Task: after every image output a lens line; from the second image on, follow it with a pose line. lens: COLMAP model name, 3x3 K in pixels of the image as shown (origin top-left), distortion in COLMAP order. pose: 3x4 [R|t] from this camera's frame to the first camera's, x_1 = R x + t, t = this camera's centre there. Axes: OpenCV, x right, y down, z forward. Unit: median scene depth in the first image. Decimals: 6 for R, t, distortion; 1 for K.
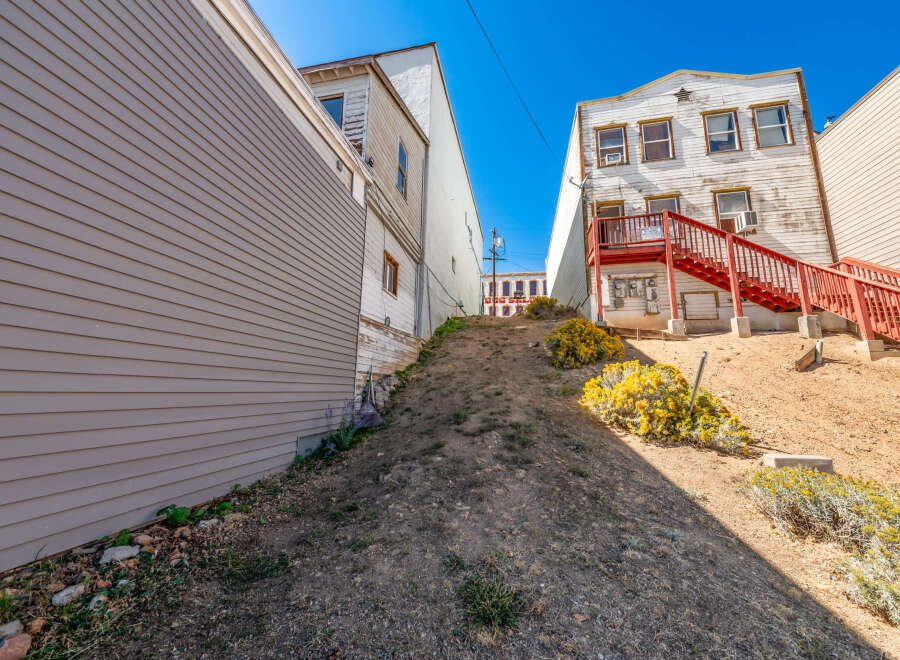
lens RADIAL K [[343.4, 0, 450.0], [0, 343.4, 330.0], [0, 0, 1]] dist [0.023984, -0.008705]
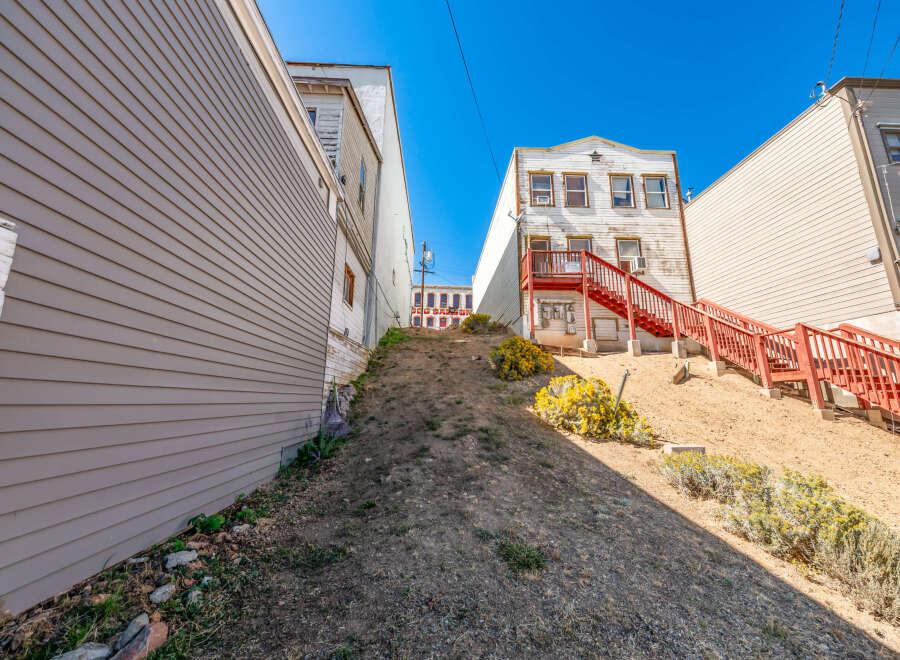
lens RADIAL K [[343.4, 0, 450.0], [0, 343.4, 330.0], [0, 0, 1]] dist [0.023984, -0.008705]
pose [[0.970224, 0.042346, 0.238478, -0.124145], [-0.036330, 0.998902, -0.029567, -0.012888], [-0.239469, 0.020023, 0.970698, -0.064963]]
